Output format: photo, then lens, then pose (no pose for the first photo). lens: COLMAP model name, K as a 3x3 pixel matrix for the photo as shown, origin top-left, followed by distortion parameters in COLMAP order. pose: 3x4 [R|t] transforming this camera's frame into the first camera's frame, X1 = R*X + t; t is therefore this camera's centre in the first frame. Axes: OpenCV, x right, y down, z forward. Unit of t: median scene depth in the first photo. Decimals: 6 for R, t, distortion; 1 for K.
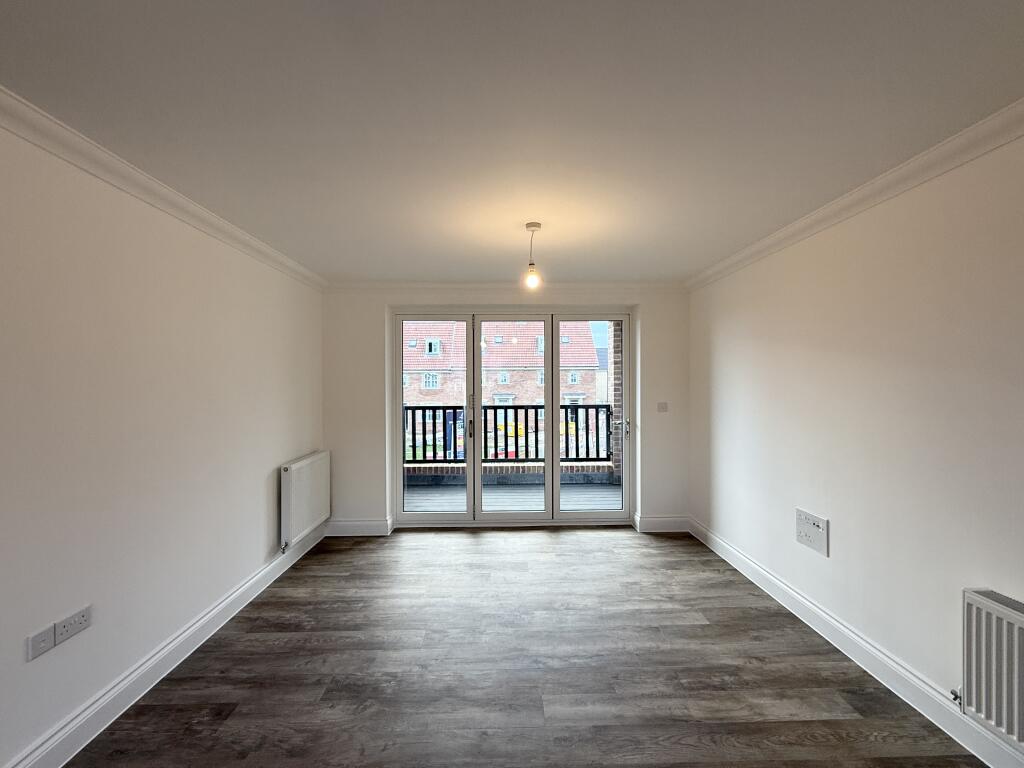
lens RADIAL K [[472.8, 0, 511.4], [0, 472.8, 391.2], [0, 0, 1]] dist [-0.001093, -0.000188]
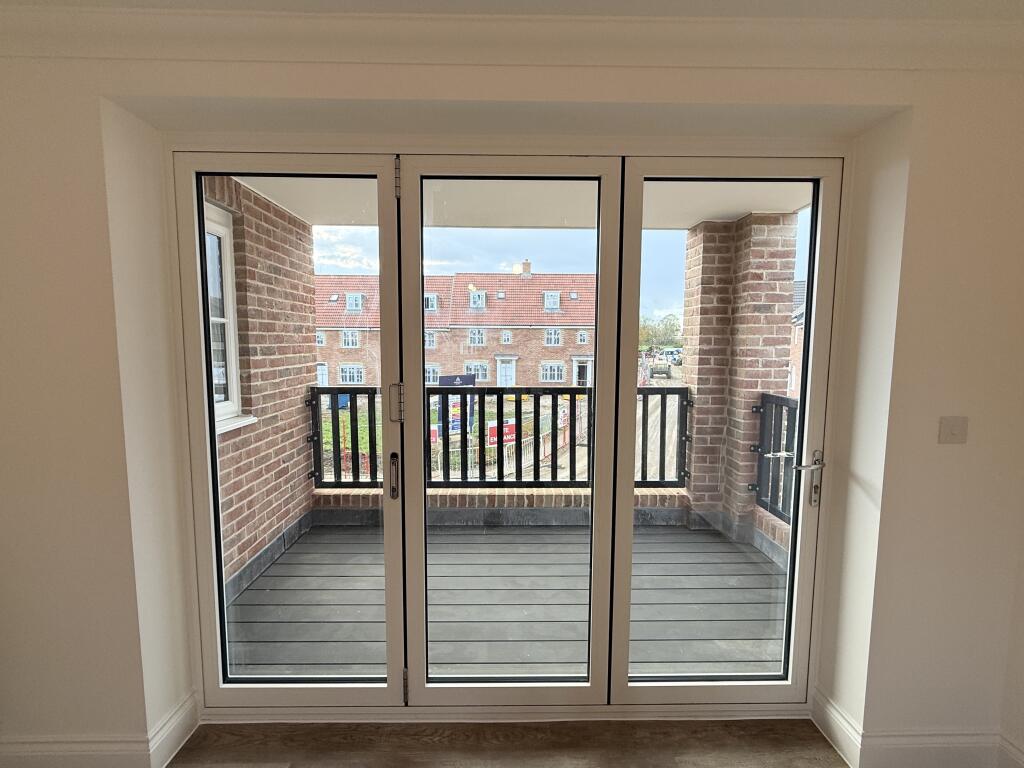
lens RADIAL K [[472.8, 0, 509.7], [0, 472.8, 386.0], [0, 0, 1]] dist [-0.001093, -0.000188]
pose [[0.999875, 0.011718, -0.010578, 0.008385], [-0.010906, 0.997217, 0.073754, -0.020036], [0.011412, -0.073629, 0.997220, 0.730952]]
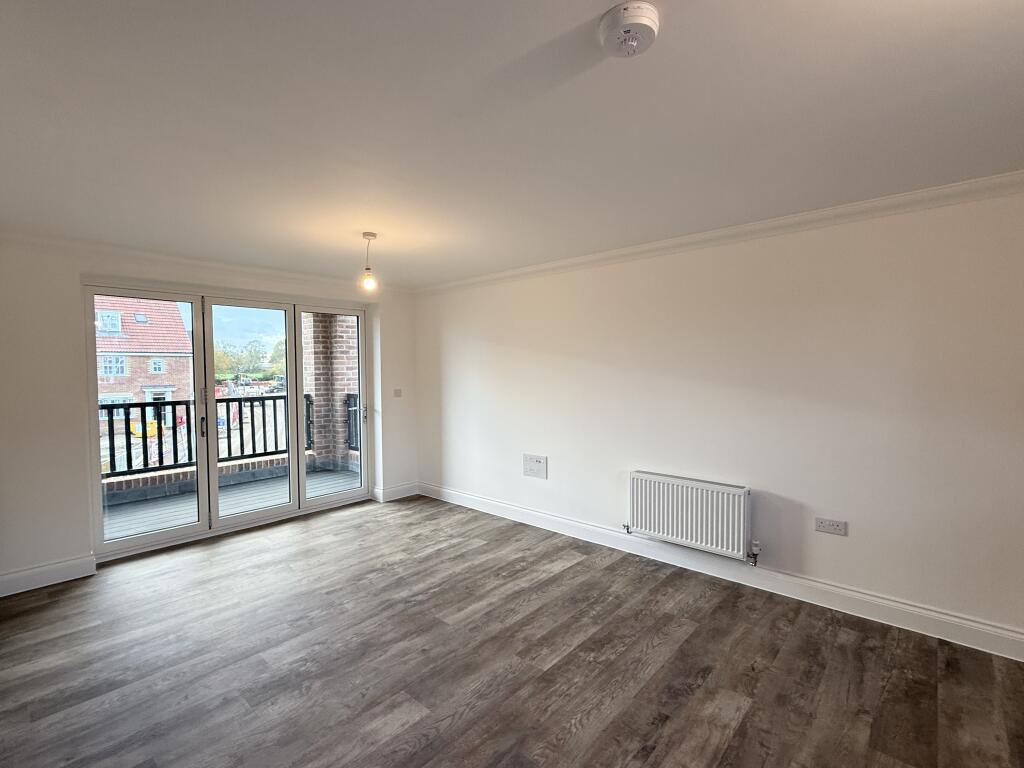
lens RADIAL K [[472.8, 0, 512.5], [0, 472.8, 383.1], [0, 0, 1]] dist [-0.001093, -0.000188]
pose [[0.688567, -0.023709, 0.724785, -0.370699], [0.019416, 0.999710, 0.014257, -0.001978], [-0.724912, 0.004255, 0.688828, -0.021418]]
